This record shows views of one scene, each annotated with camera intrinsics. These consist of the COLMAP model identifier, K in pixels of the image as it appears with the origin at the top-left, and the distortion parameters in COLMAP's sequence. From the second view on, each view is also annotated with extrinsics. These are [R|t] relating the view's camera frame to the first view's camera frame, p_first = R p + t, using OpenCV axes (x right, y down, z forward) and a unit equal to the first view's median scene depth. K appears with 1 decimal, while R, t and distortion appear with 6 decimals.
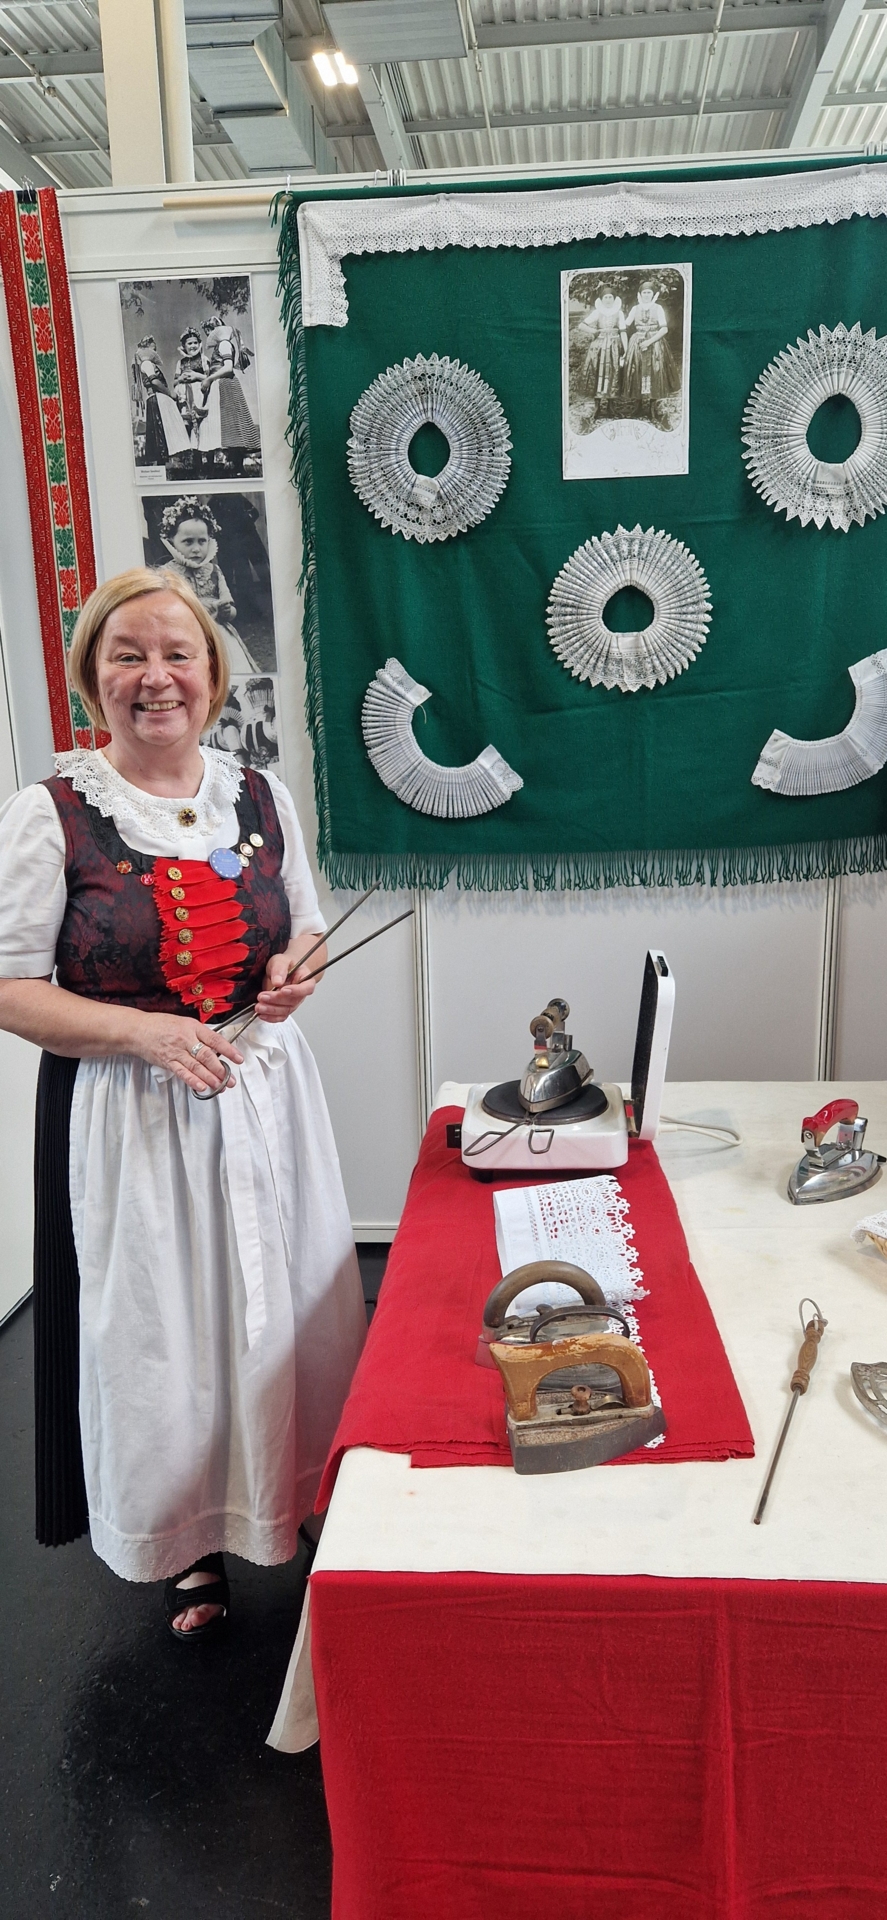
lens RADIAL K [[1282.9, 0, 466.4], [0, 1282.9, 976.7], [0, 0, 1]] dist [0.078456, -0.068357]
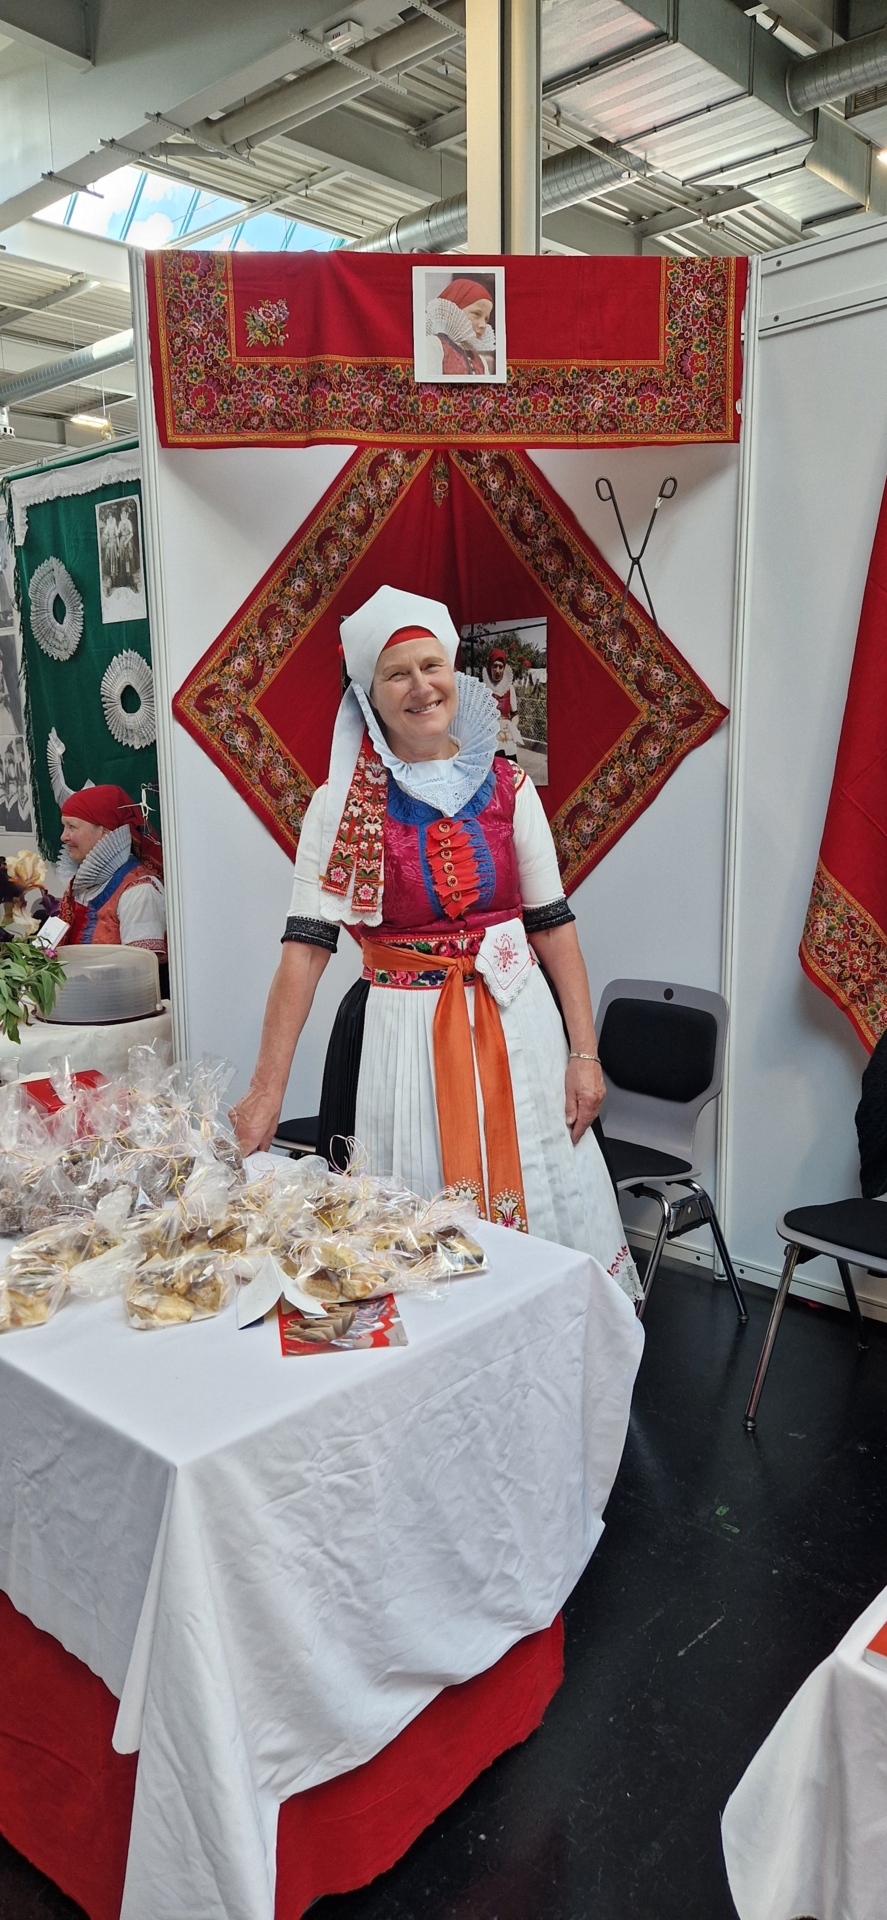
lens RADIAL K [[1282.9, 0, 417.1], [0, 1282.9, 998.8], [0, 0, 1]] dist [0.078456, -0.068357]
pose [[0.780799, 0.134787, -0.610070, 1.454487], [-0.151752, 0.988125, 0.024093, -0.003678], [0.606073, 0.073768, 0.791981, -0.048392]]
